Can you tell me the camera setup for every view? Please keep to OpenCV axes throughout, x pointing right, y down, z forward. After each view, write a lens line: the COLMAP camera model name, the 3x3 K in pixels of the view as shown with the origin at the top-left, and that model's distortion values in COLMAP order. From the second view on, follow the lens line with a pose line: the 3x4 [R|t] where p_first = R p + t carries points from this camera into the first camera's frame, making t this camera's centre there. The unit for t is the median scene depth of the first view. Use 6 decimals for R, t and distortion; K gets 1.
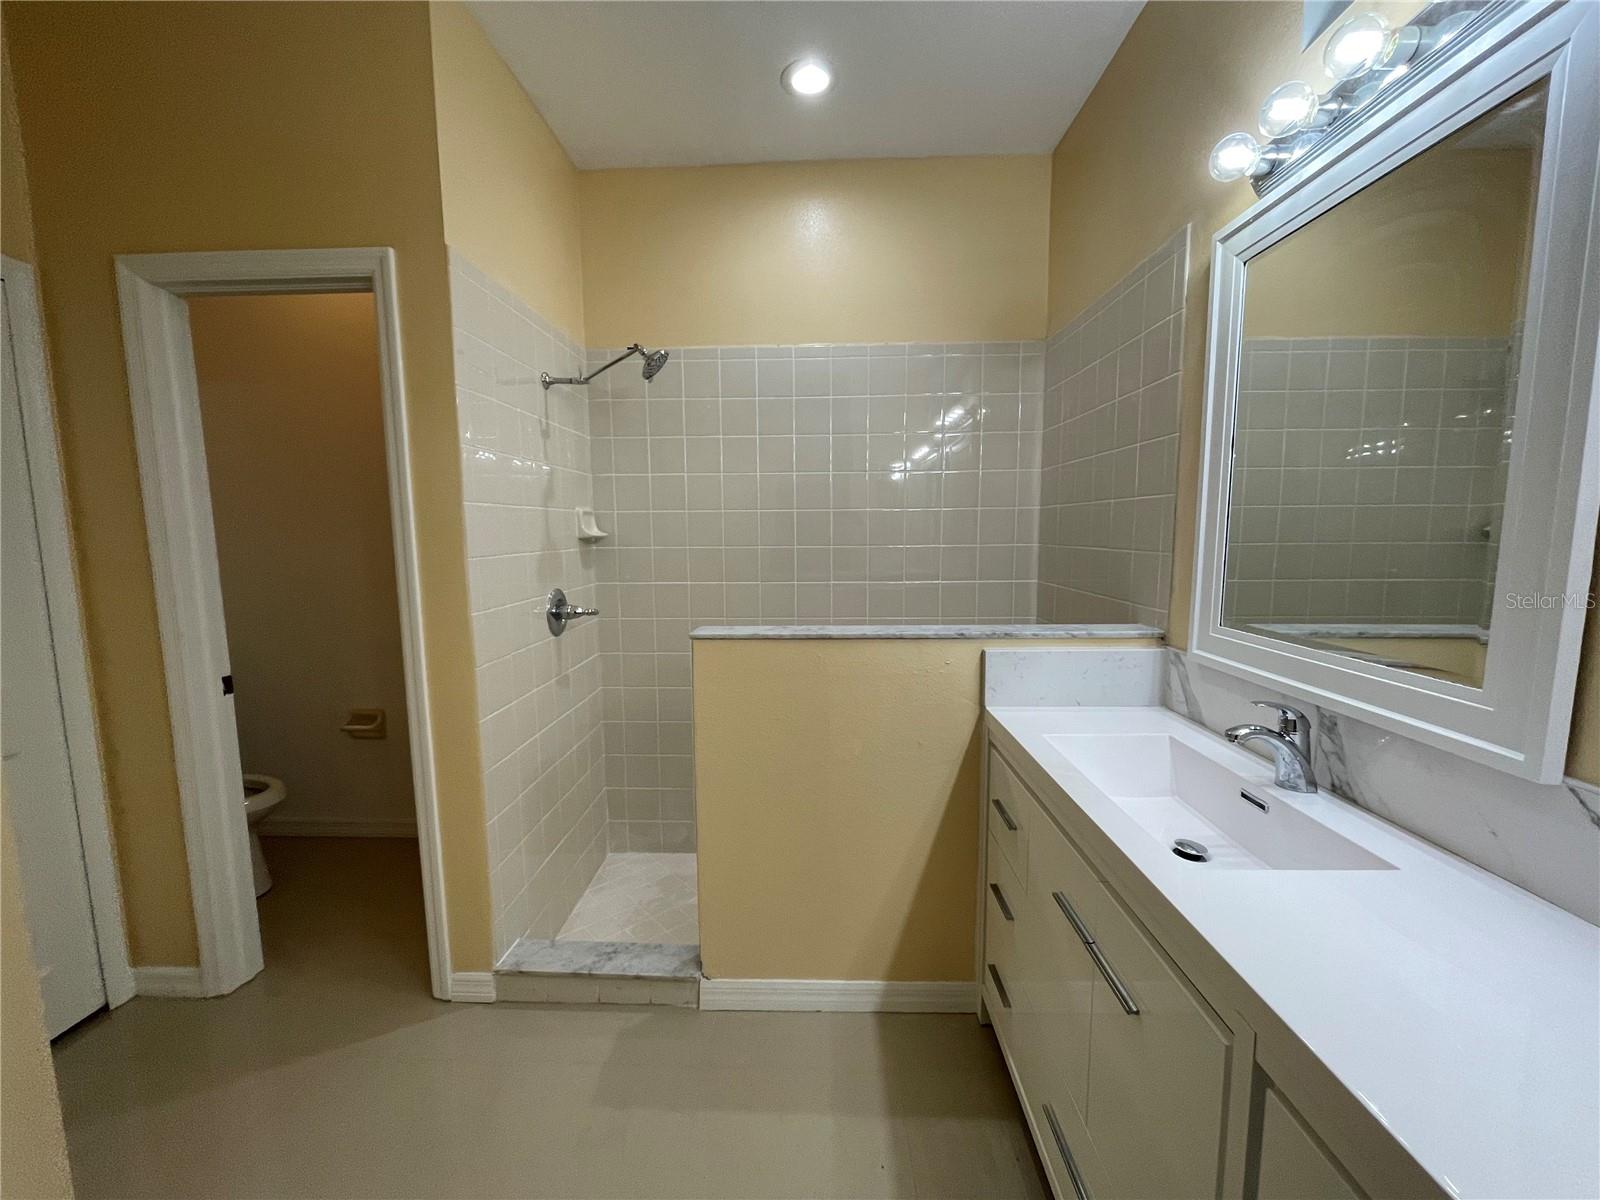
lens RADIAL K [[649.2, 0, 795.8], [0, 649.2, 602.1], [0, 0, 1]] dist [0.000683, 0.000460]
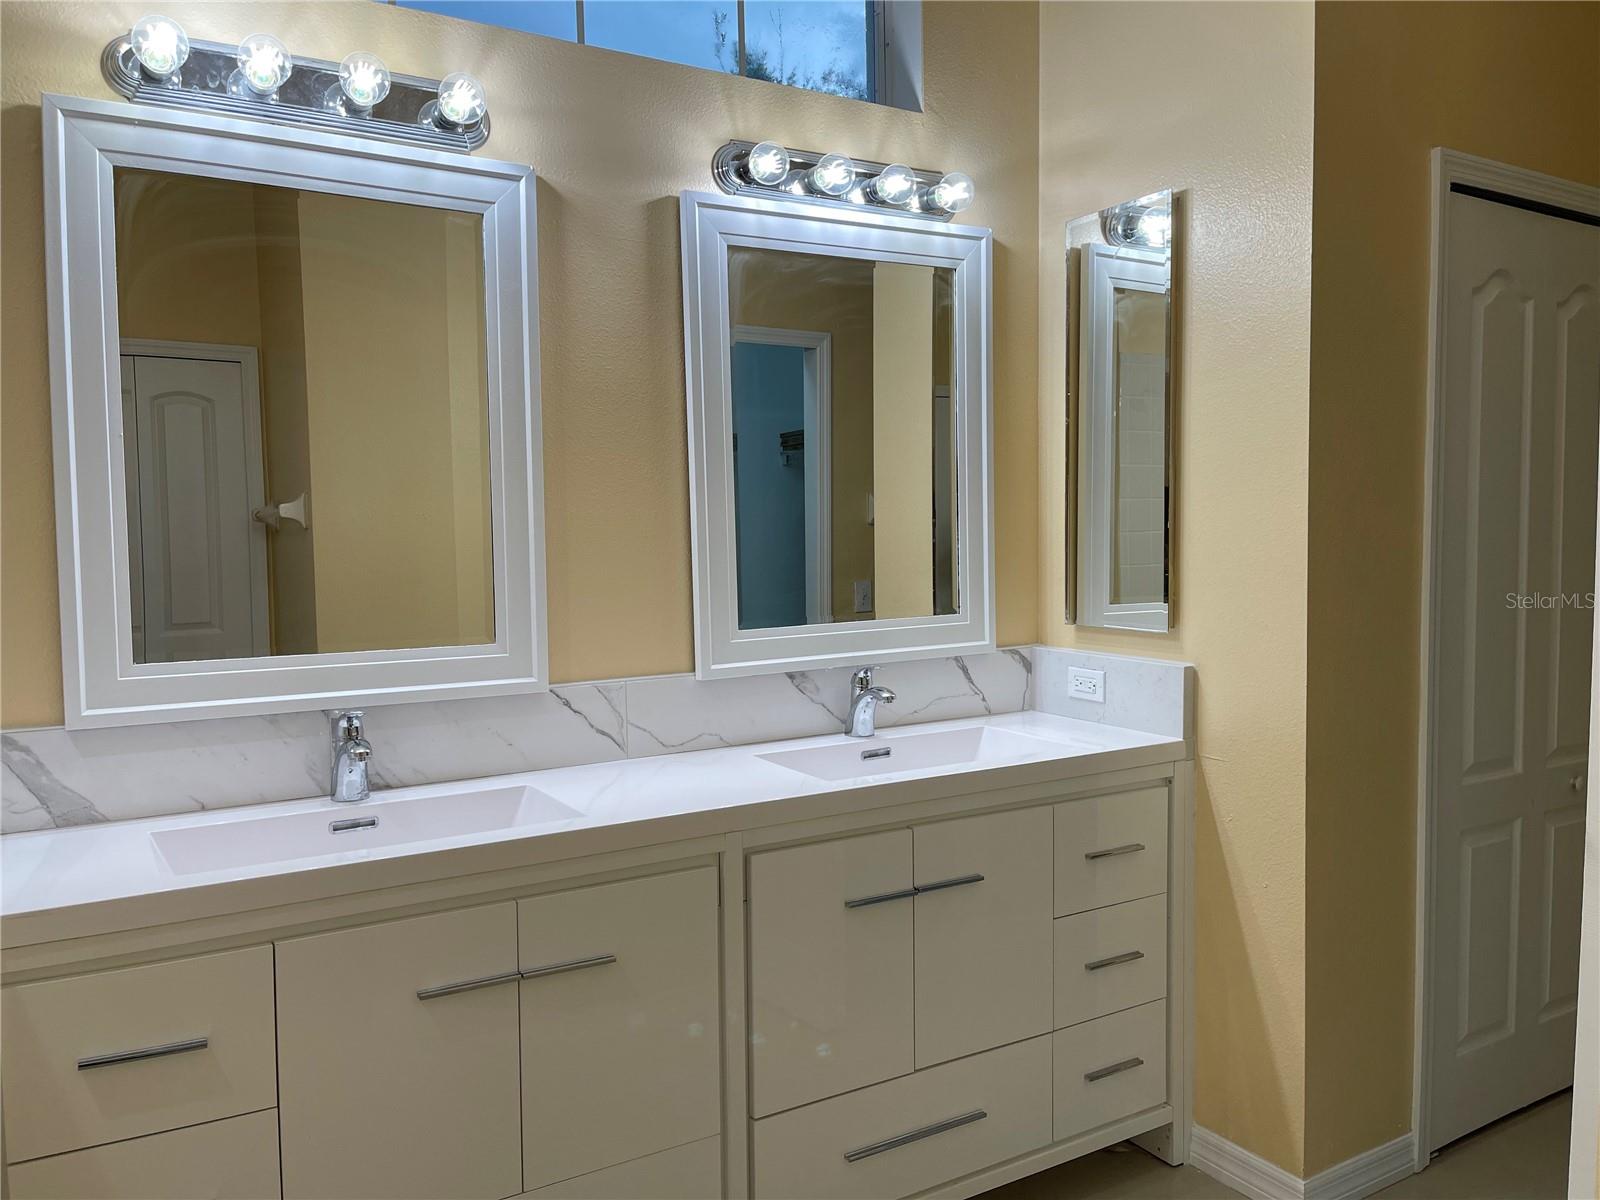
lens RADIAL K [[1201.3, 0, 800.0], [0, 1201.3, 600.0], [0, 0, 1]] dist [0.003046, 0.001118]
pose [[-0.544970, -0.032256, 0.837835, -0.832305], [0.109633, 0.987939, 0.109346, -0.095708], [-0.831257, 0.151445, -0.534861, 1.081478]]
